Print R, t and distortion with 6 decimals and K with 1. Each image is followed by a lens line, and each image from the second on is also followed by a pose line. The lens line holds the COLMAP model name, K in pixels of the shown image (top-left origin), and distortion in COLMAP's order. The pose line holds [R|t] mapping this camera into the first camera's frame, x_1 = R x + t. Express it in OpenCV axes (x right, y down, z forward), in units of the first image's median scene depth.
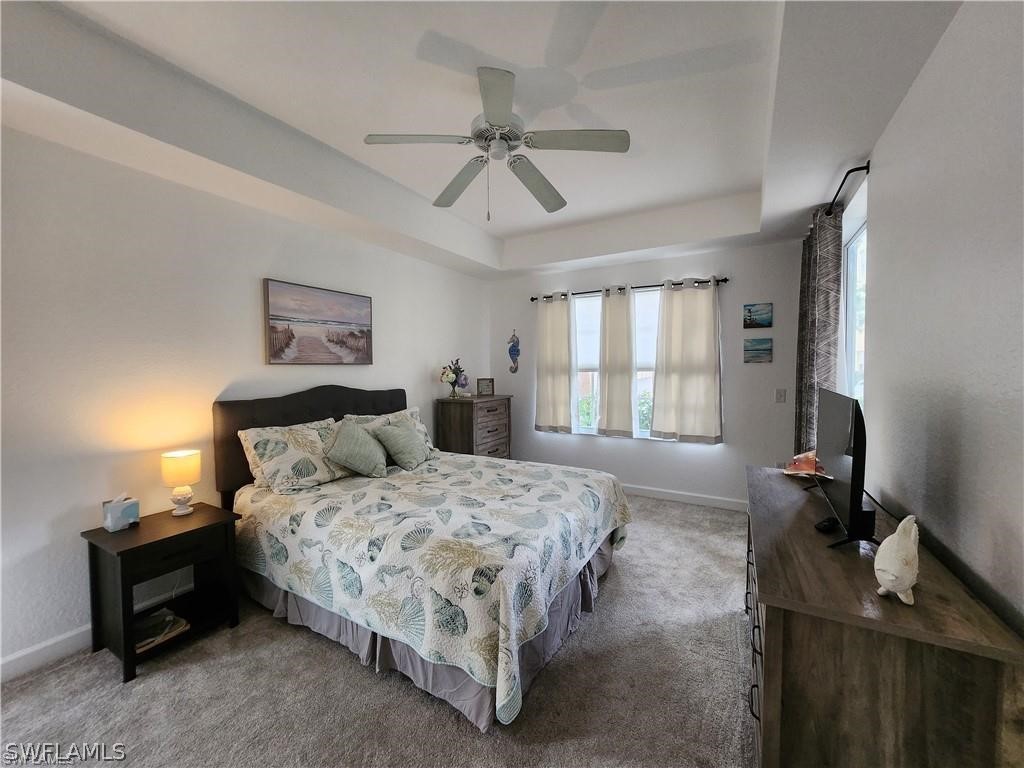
lens RADIAL K [[406.4, 0, 511.2], [0, 406.4, 380.4], [0, 0, 1]] dist [-0.000150, 0.000352]
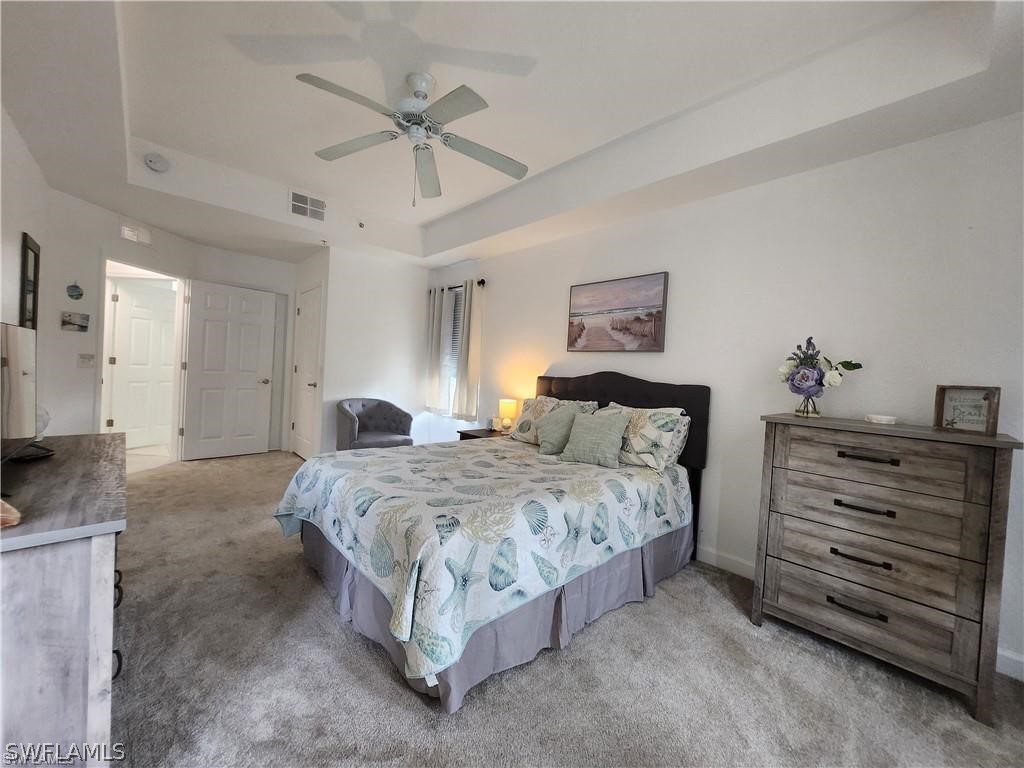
lens RADIAL K [[406.4, 0, 511.2], [0, 406.4, 380.4], [0, 0, 1]] dist [-0.000150, 0.000352]
pose [[-0.292550, 0.010643, -0.956191, 0.618588], [-0.085729, 0.995620, 0.037311, 0.016649], [0.952400, 0.092888, -0.290357, 1.077434]]
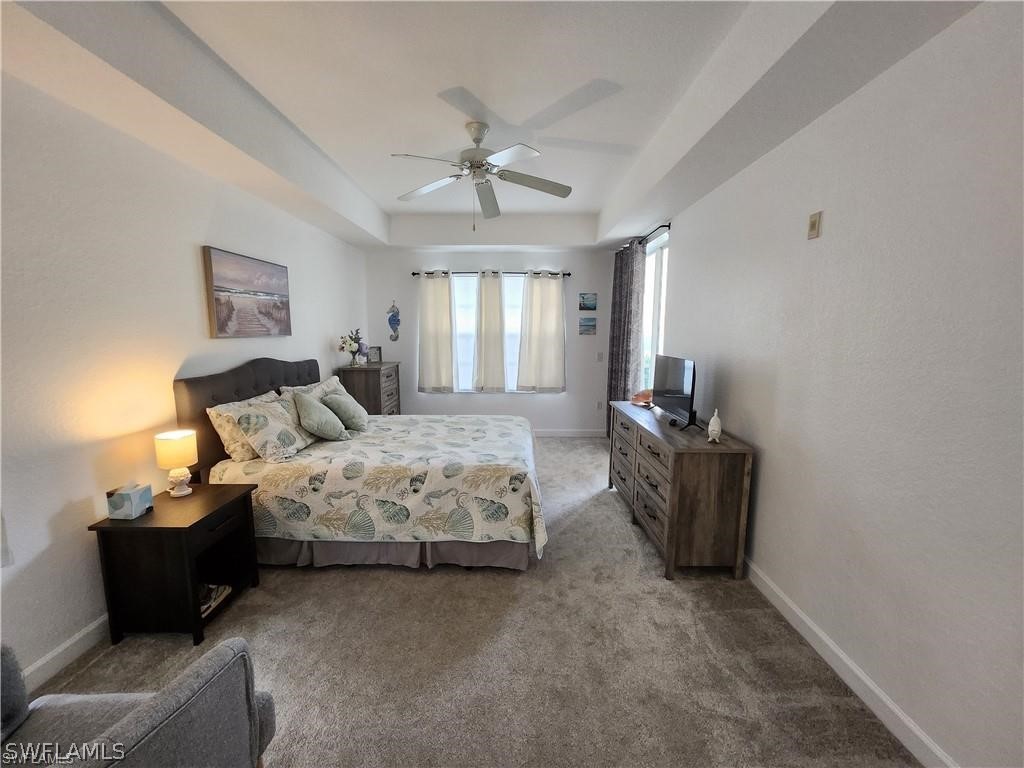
lens RADIAL K [[406.4, 0, 511.2], [0, 406.4, 380.4], [0, 0, 1]] dist [-0.000150, 0.000352]
pose [[0.869954, -0.052705, 0.490308, -0.414477], [0.006343, 0.995386, 0.095744, -0.025240], [-0.493092, -0.080183, 0.866274, -0.158161]]
